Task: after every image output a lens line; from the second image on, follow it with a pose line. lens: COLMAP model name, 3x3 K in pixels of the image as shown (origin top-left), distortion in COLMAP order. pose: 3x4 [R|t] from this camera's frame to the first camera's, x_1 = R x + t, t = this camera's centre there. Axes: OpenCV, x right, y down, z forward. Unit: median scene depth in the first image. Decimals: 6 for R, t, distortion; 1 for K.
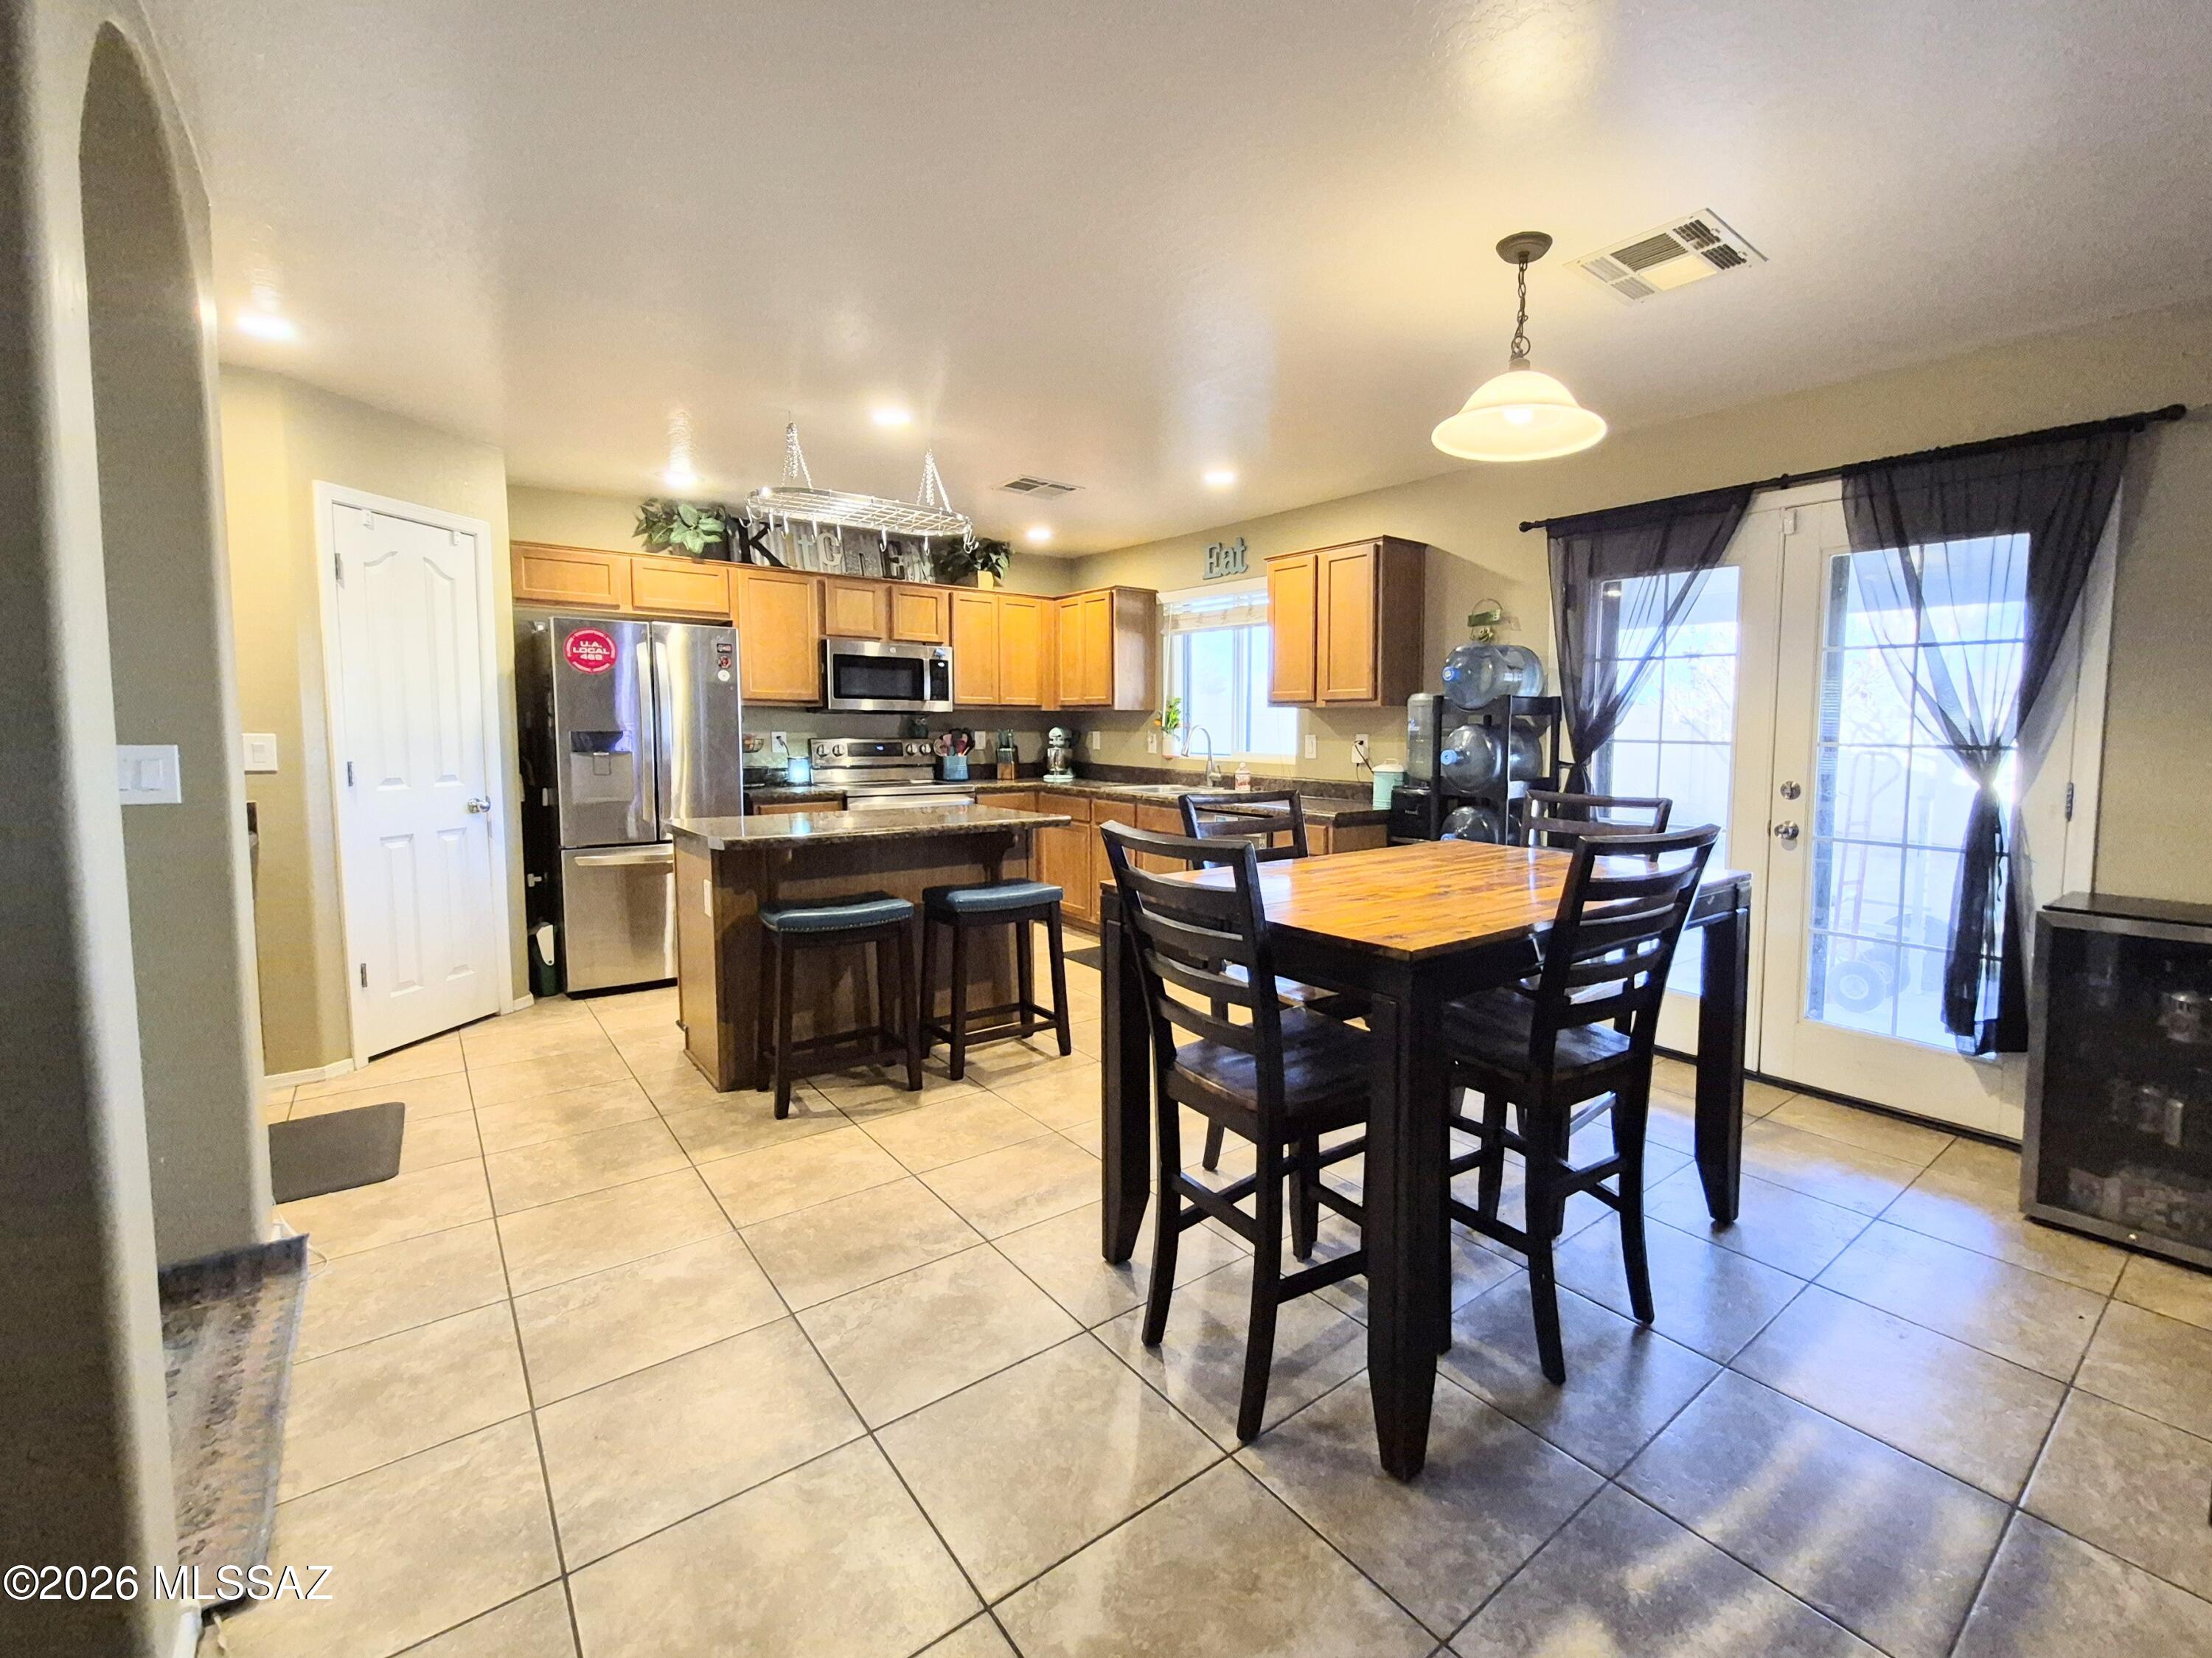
lens RADIAL K [[949.0, 0, 1111.6], [0, 949.0, 811.1], [0, 0, 1]] dist [-0.001073, 0.000052]
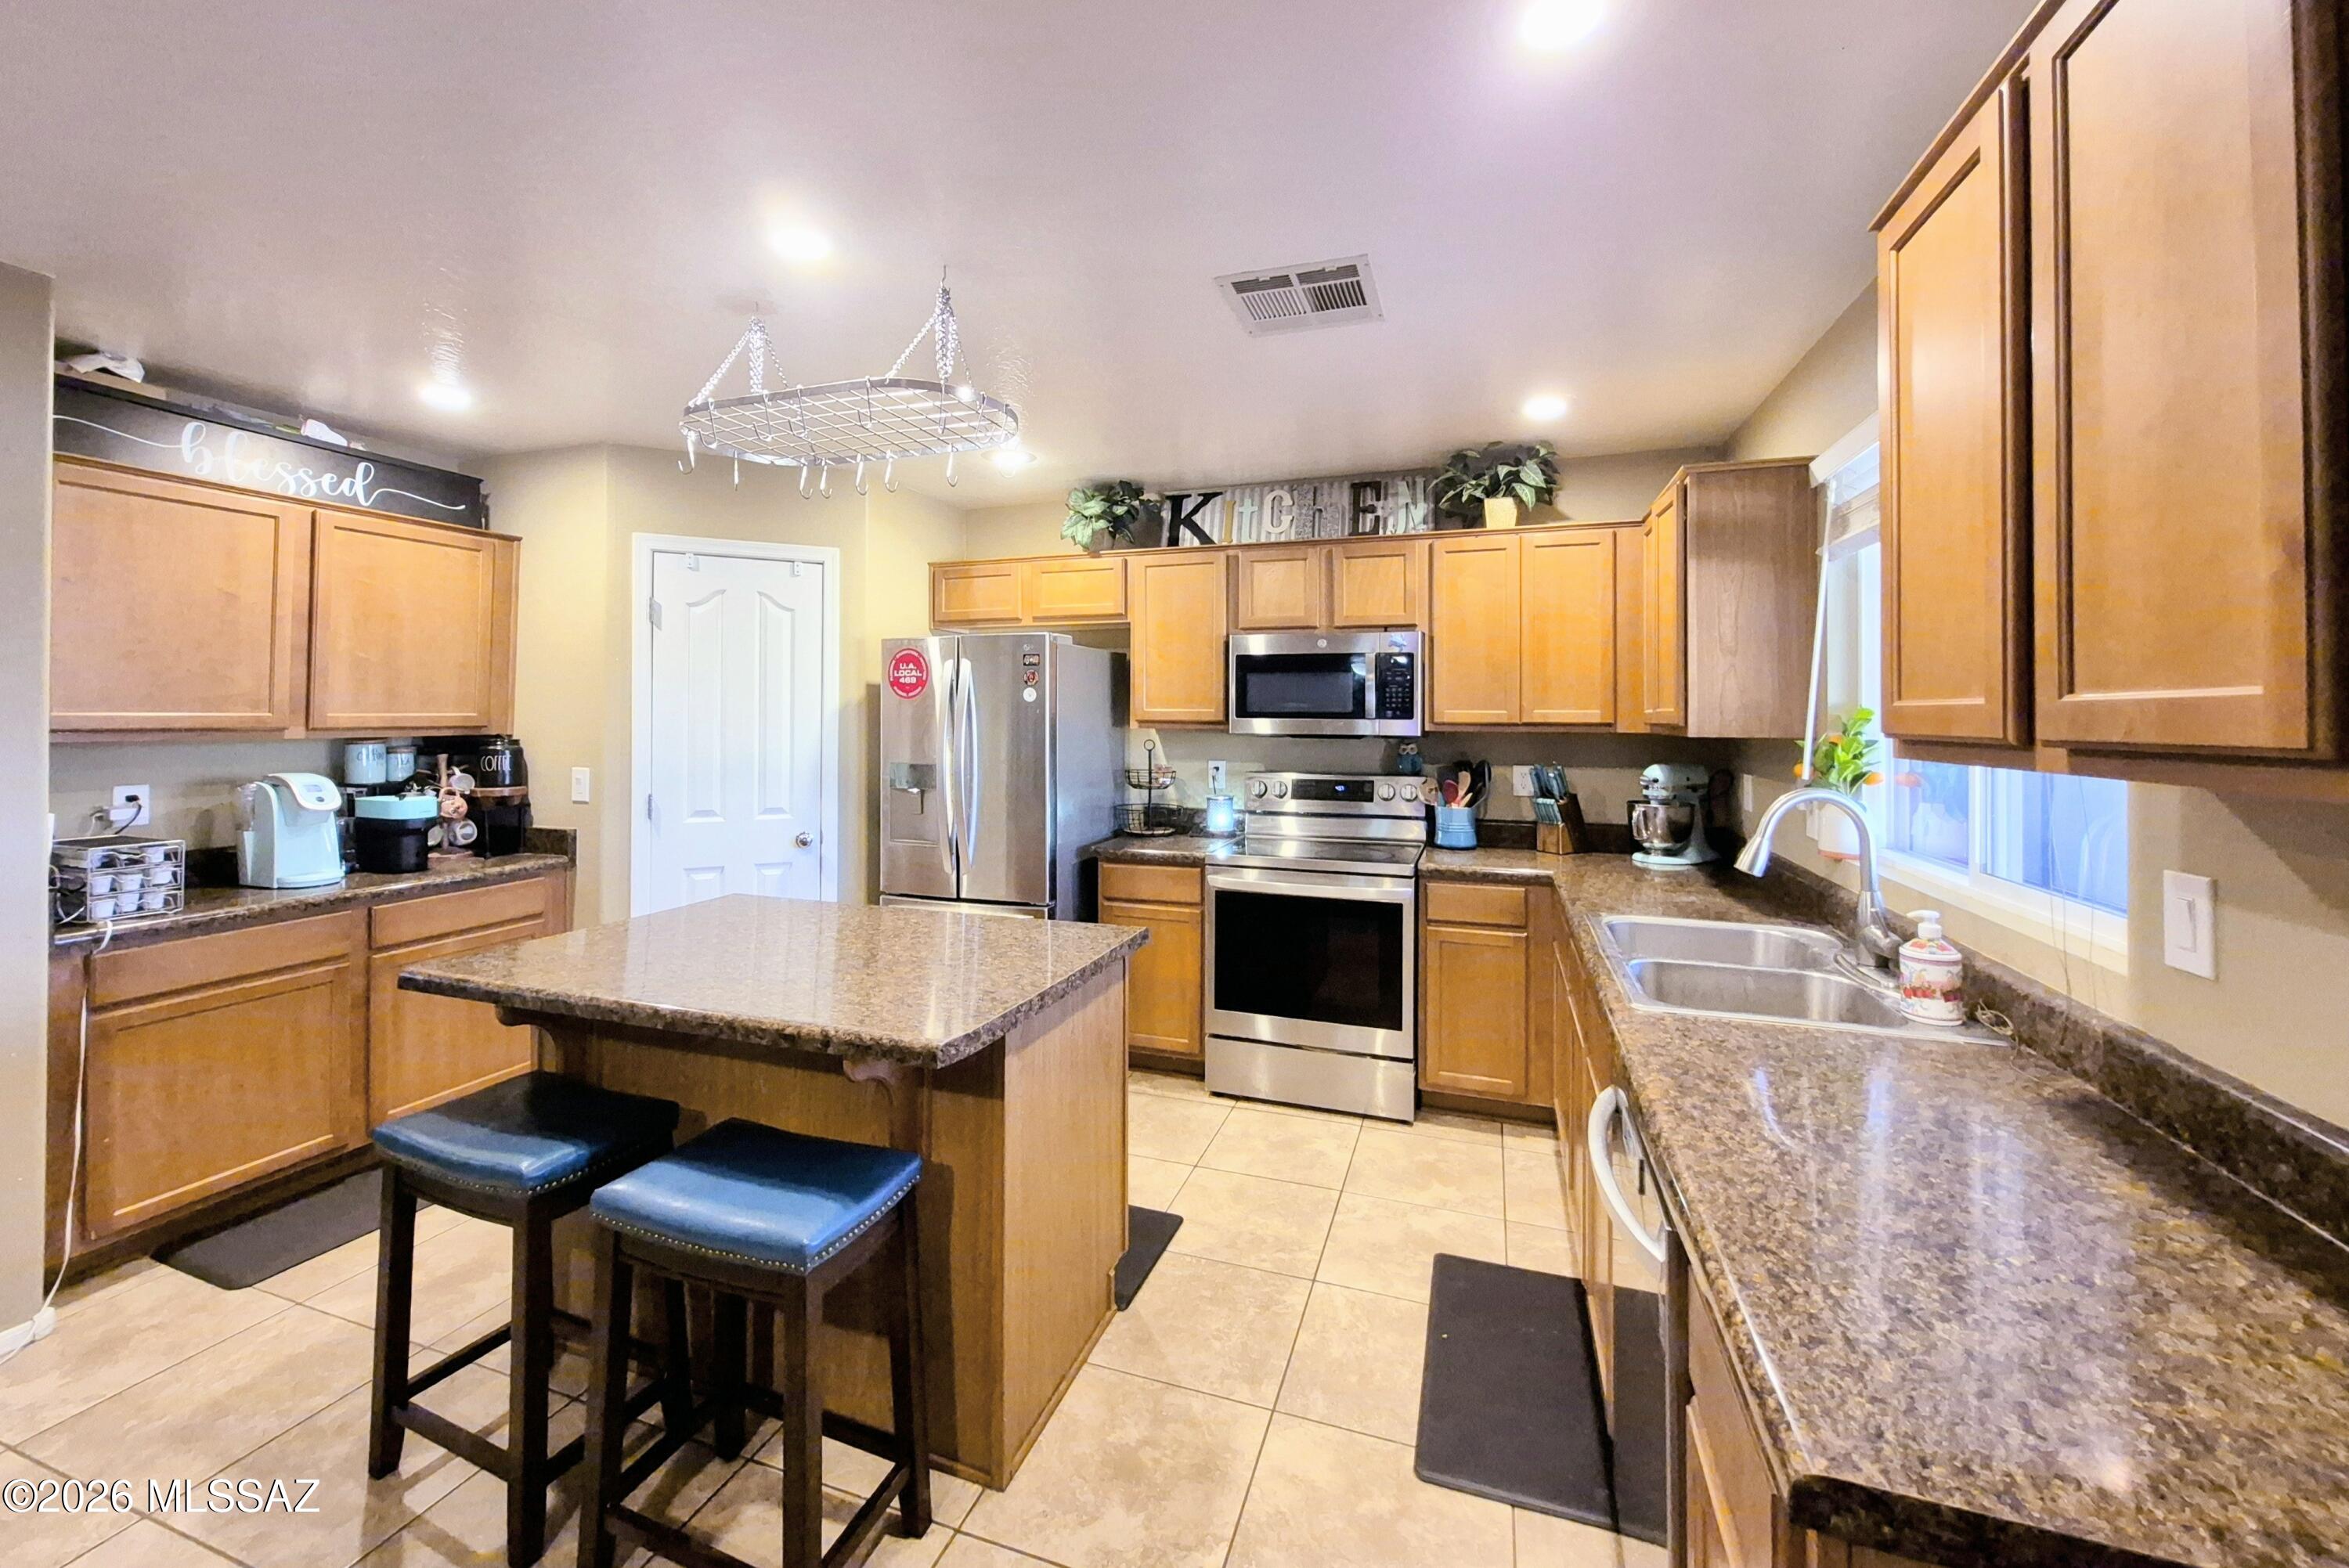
lens RADIAL K [[873.0, 0, 1216.0], [0, 873.0, 717.4], [0, 0, 1]] dist [-0.000363, 0.000017]
pose [[0.588710, -0.003274, -0.808338, 0.211619], [-0.068647, 0.996177, -0.054030, -0.080042], [0.805424, 0.087298, 0.586234, 0.585909]]
